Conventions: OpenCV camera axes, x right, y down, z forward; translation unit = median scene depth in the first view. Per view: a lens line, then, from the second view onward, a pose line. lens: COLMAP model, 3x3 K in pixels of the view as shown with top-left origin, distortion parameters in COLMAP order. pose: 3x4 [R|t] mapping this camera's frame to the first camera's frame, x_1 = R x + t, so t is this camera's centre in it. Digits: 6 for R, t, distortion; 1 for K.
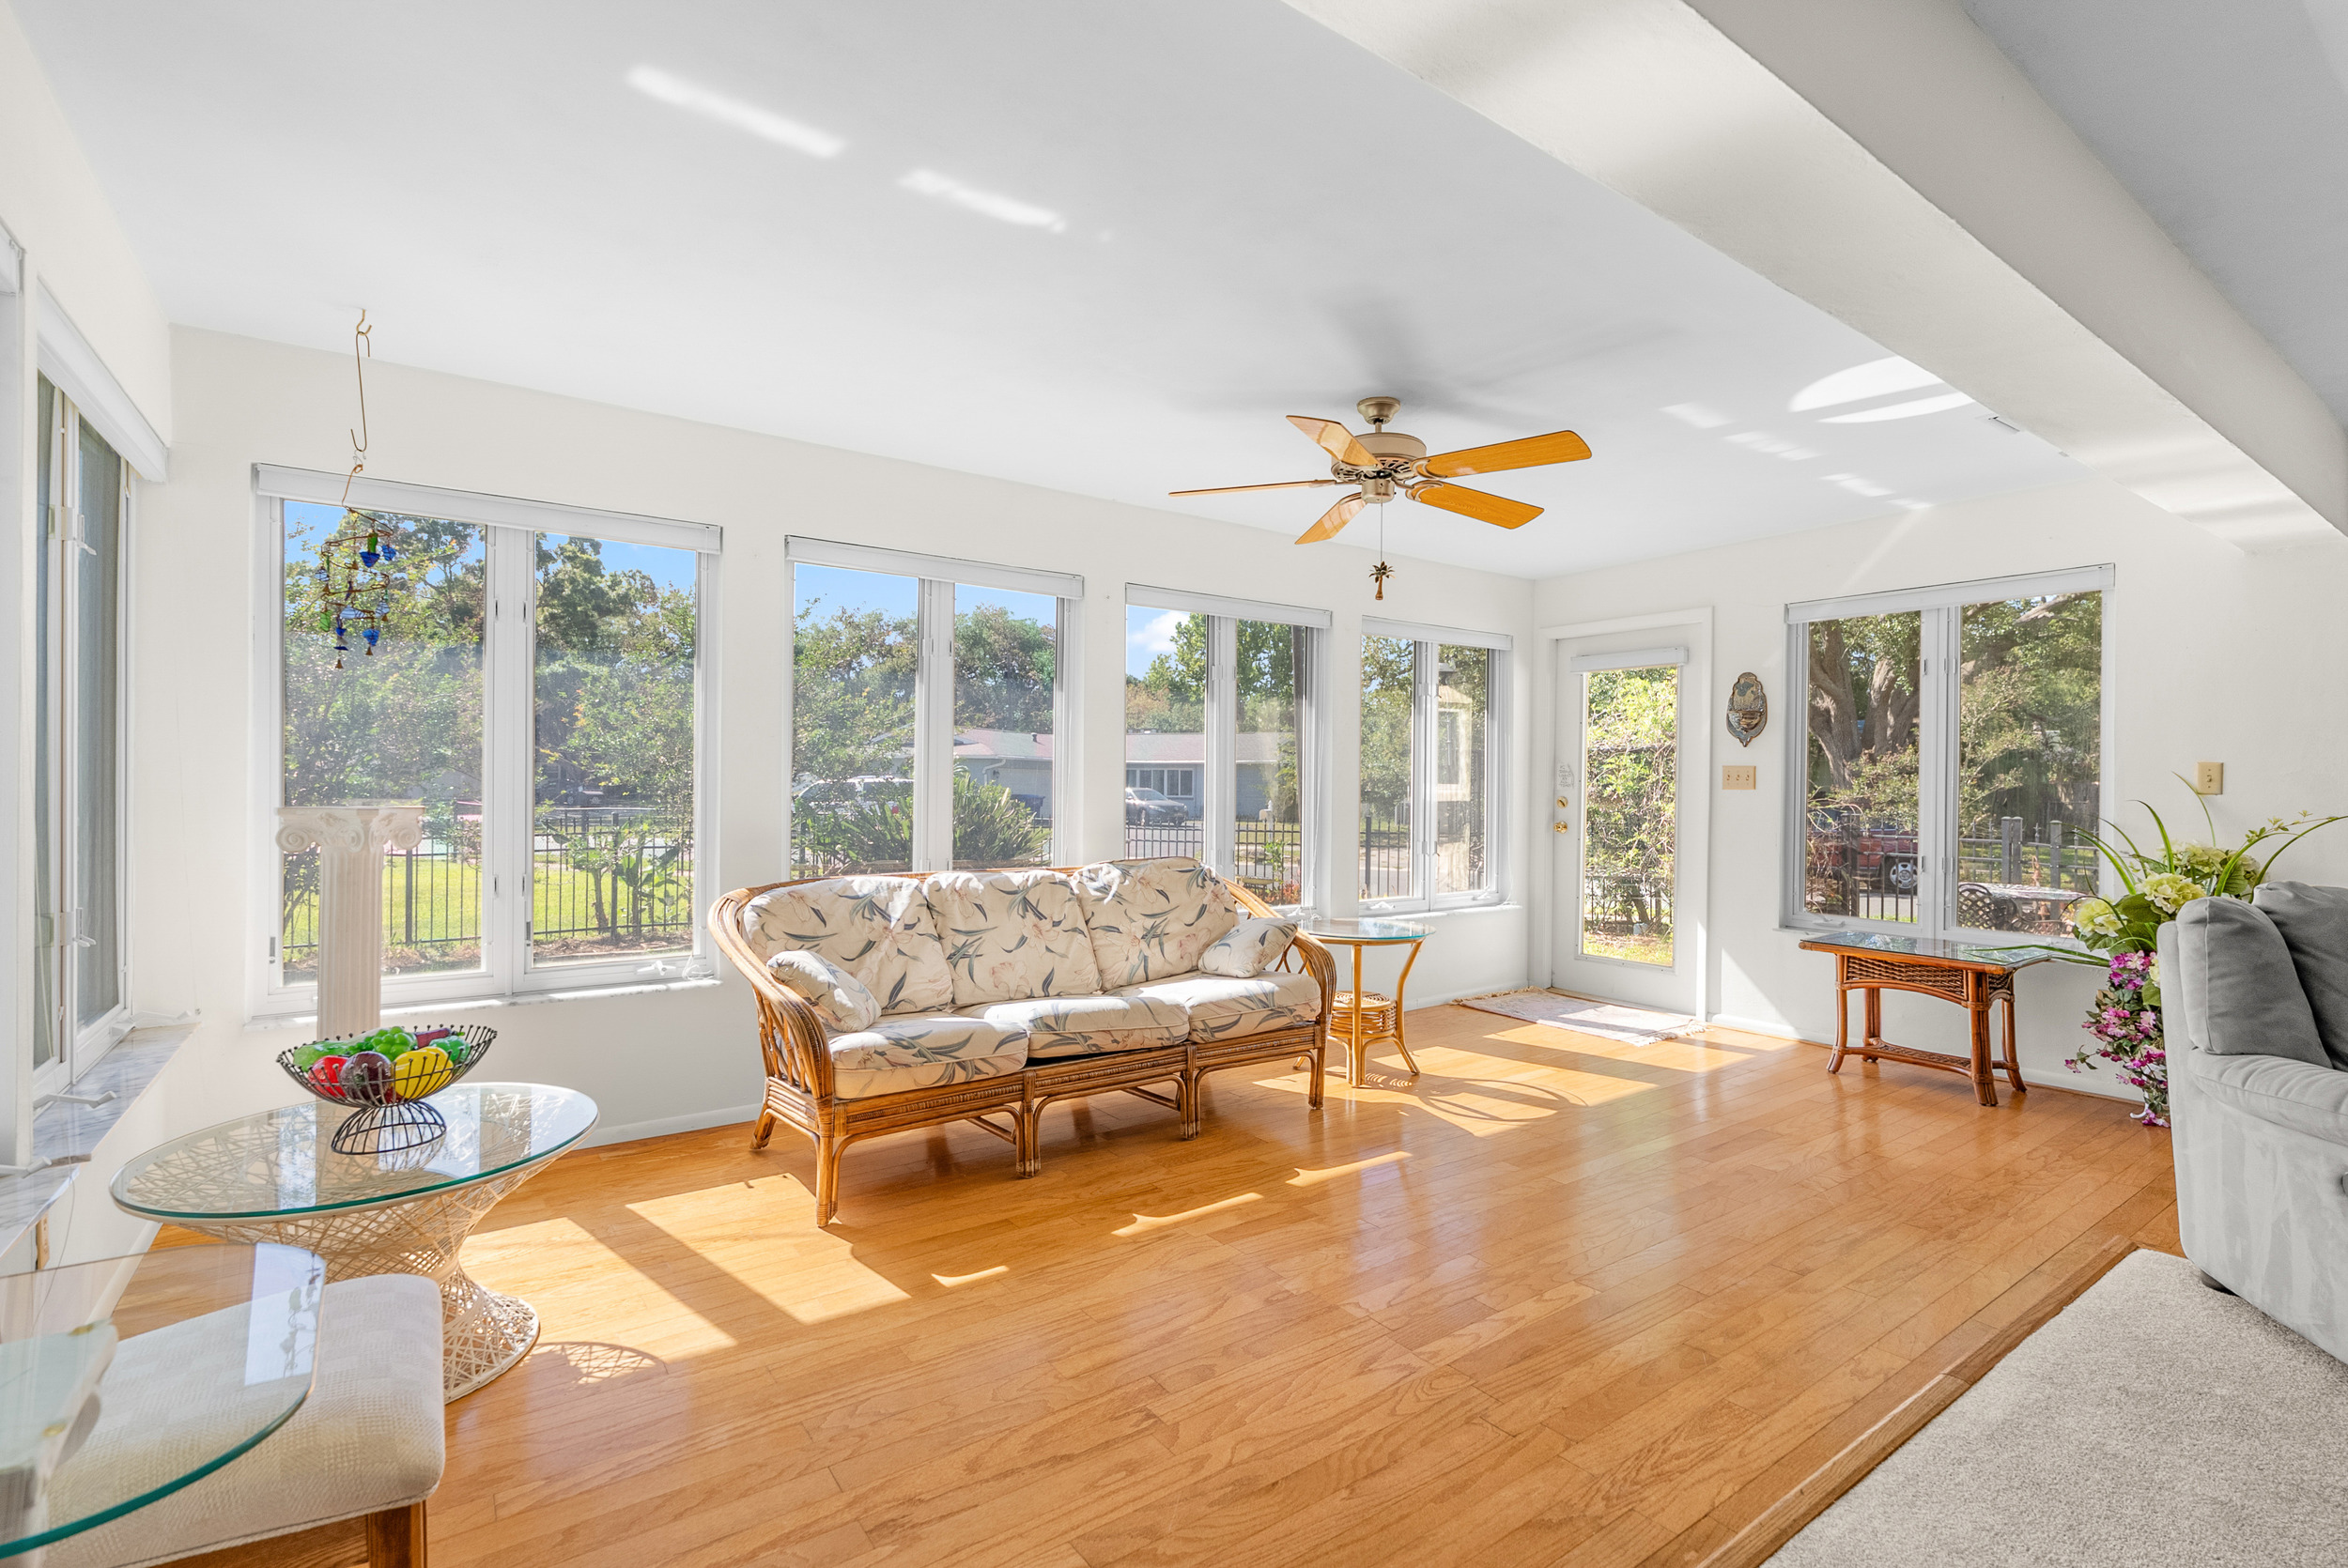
lens RADIAL K [[1069.5, 0, 1177.9], [0, 1069.5, 789.2], [0, 0, 1]] dist [-0.007897, 0.003404]
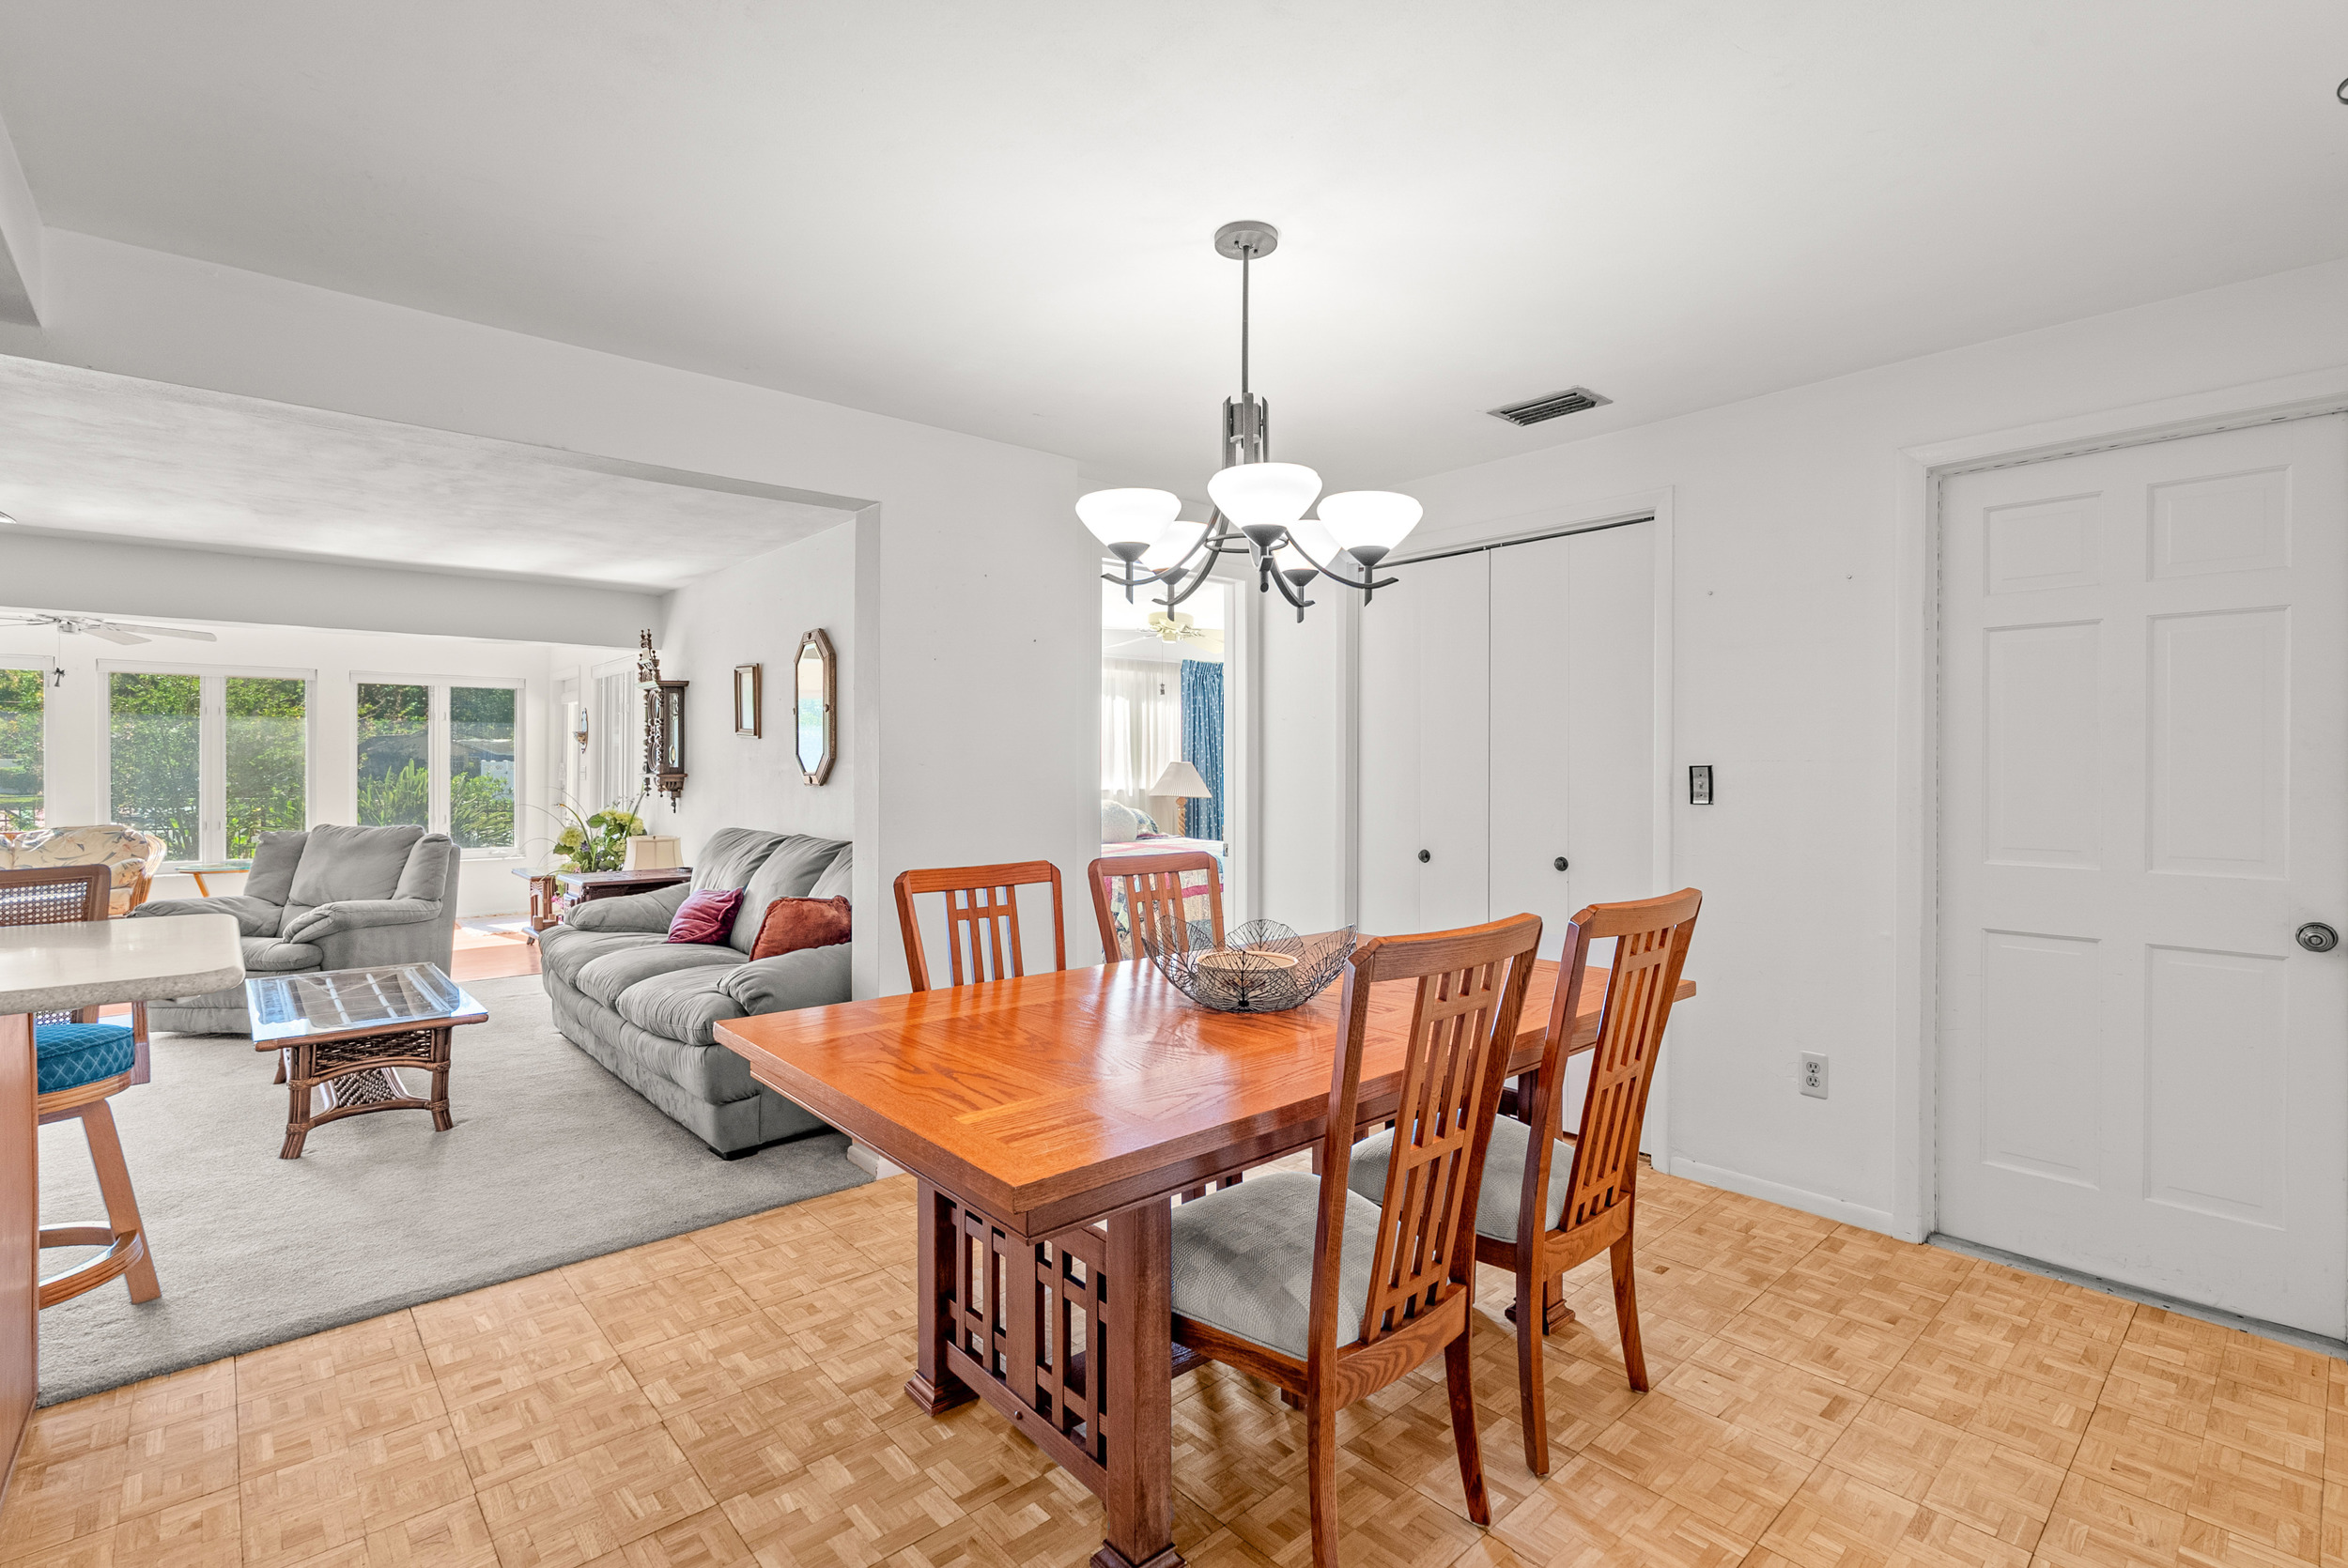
lens RADIAL K [[1069.5, 0, 1169.8], [0, 1069.5, 770.7], [0, 0, 1]] dist [-0.007897, 0.003404]
pose [[0.994605, -0.008840, 0.103358, 1.673446], [0.009023, 0.999958, -0.001303, -0.005517], [-0.103342, 0.002228, 0.994643, -0.942274]]
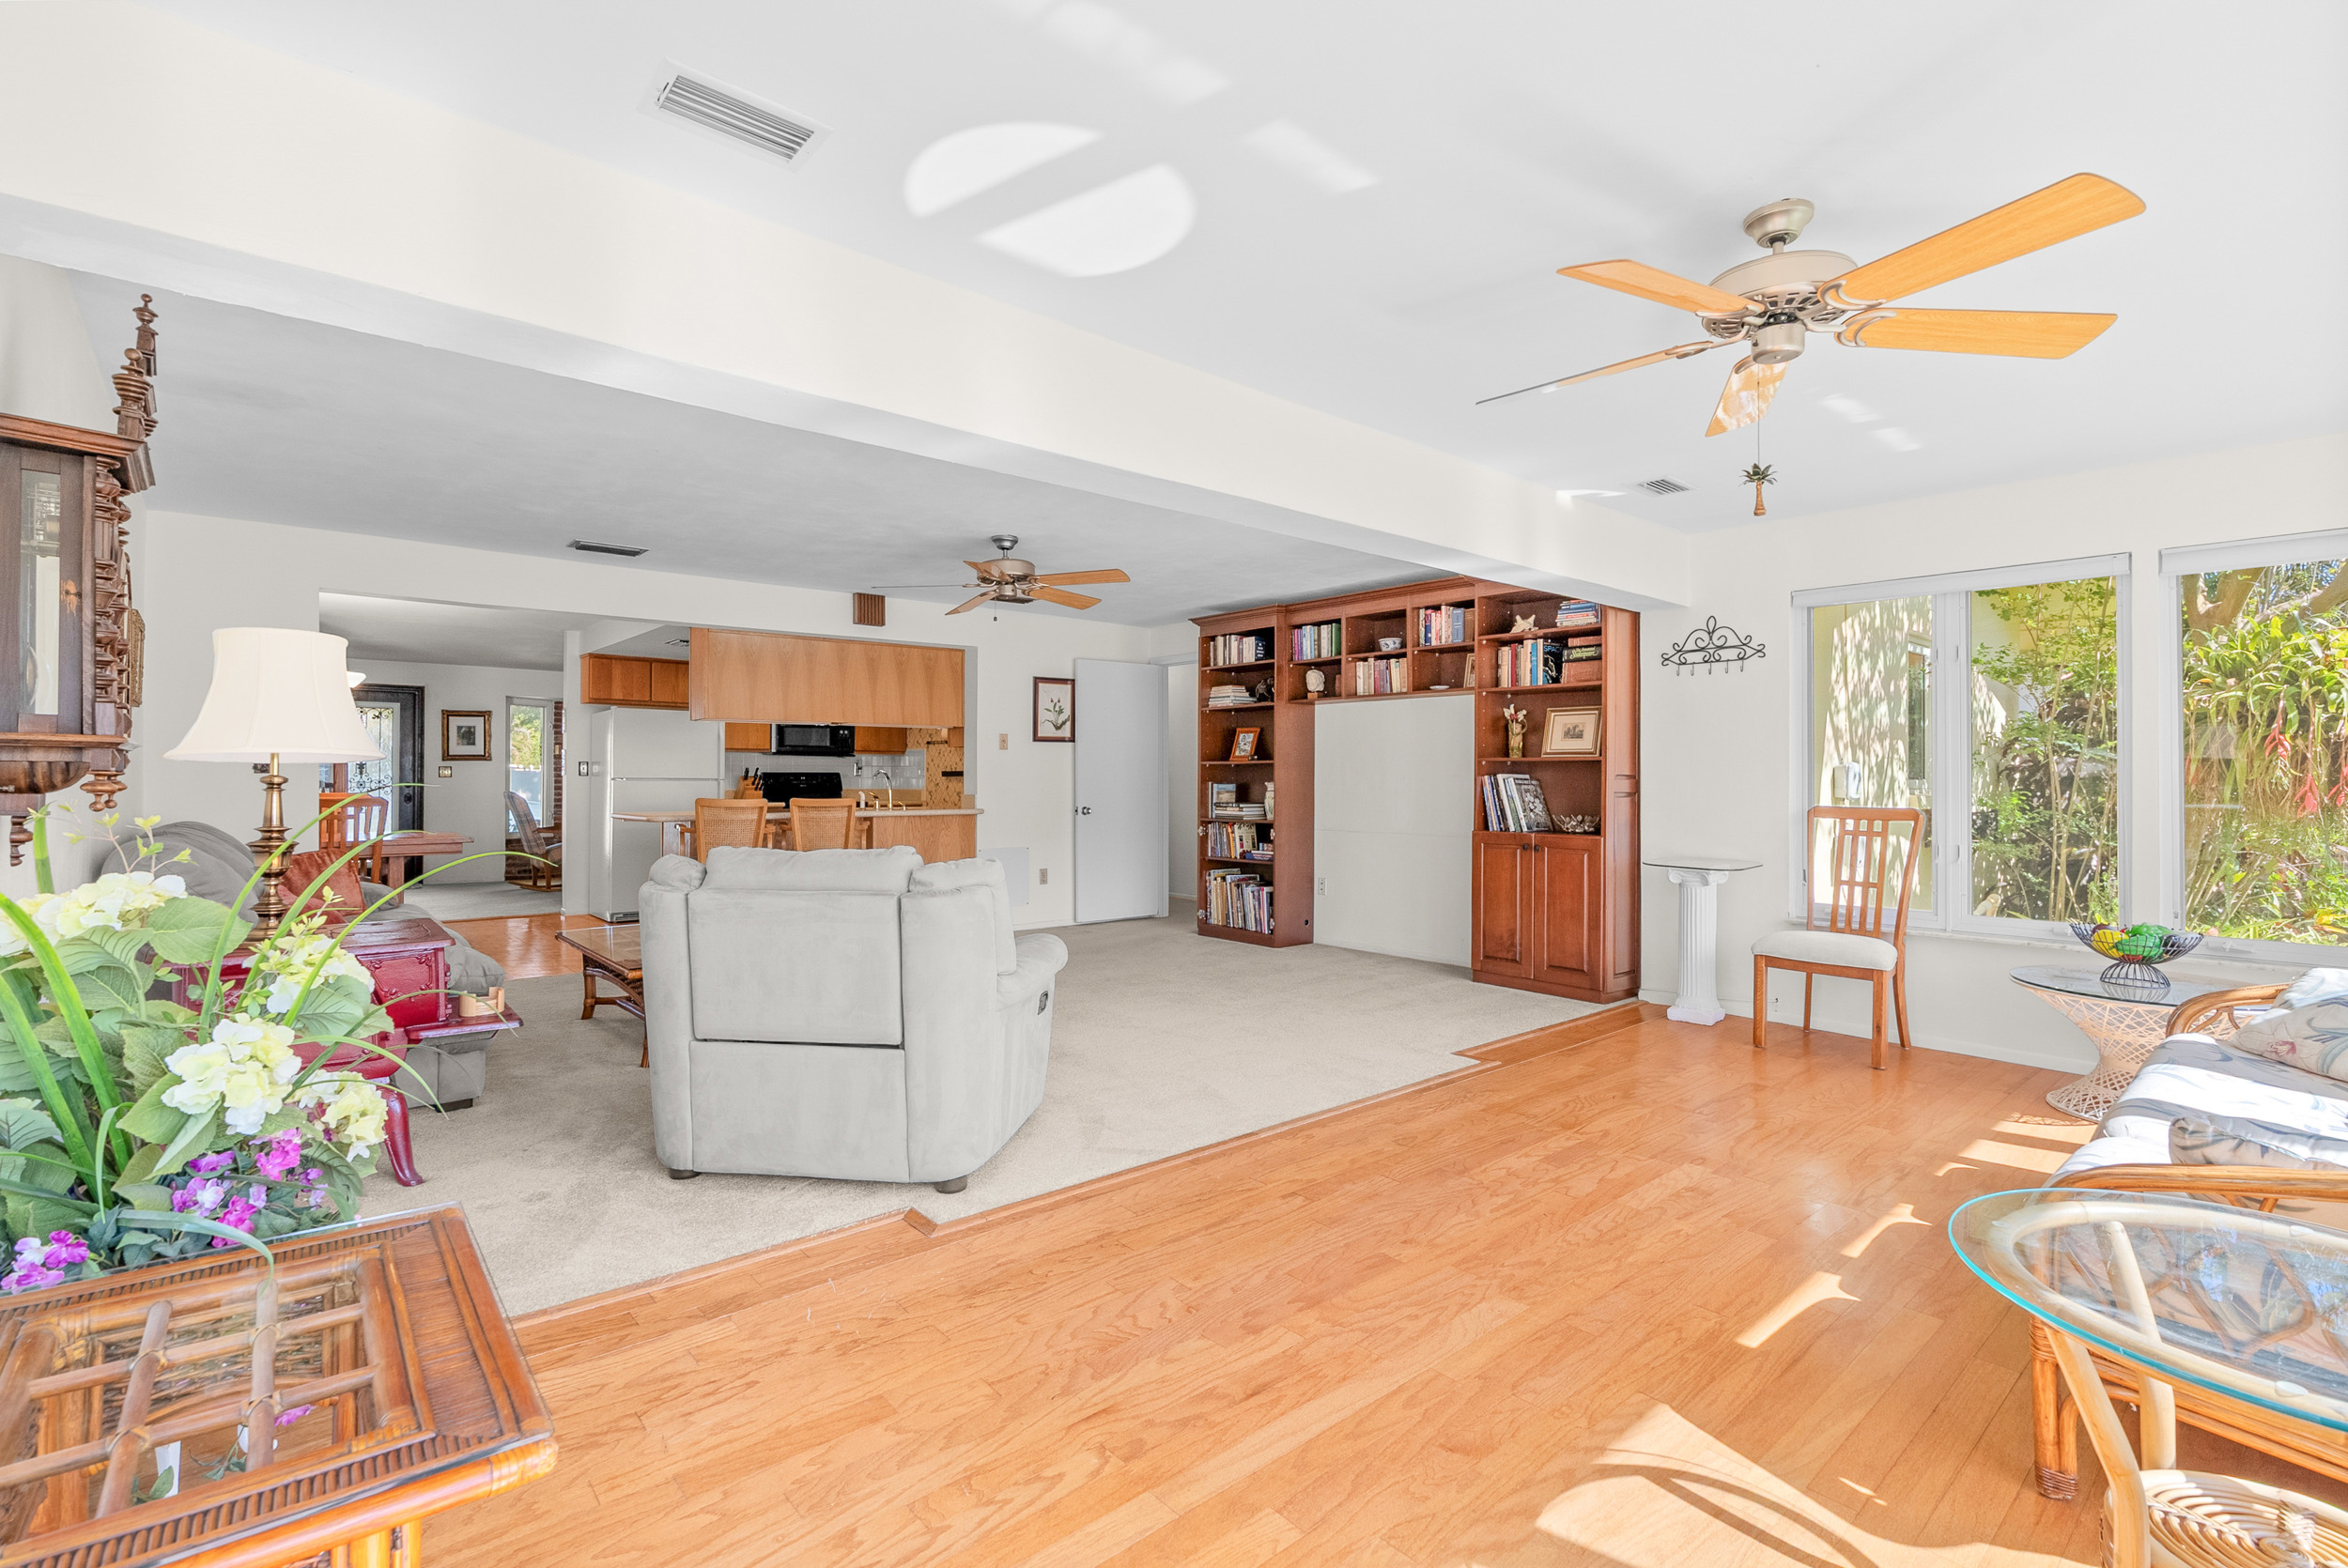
lens RADIAL K [[1069.5, 0, 1184.4], [0, 1069.5, 778.9], [0, 0, 1]] dist [-0.007897, 0.003404]
pose [[-0.994951, -0.011511, -0.099701, 0.545577], [-0.012213, 0.999905, 0.006432, 0.000432], [0.099618, 0.007617, -0.994997, 1.416259]]
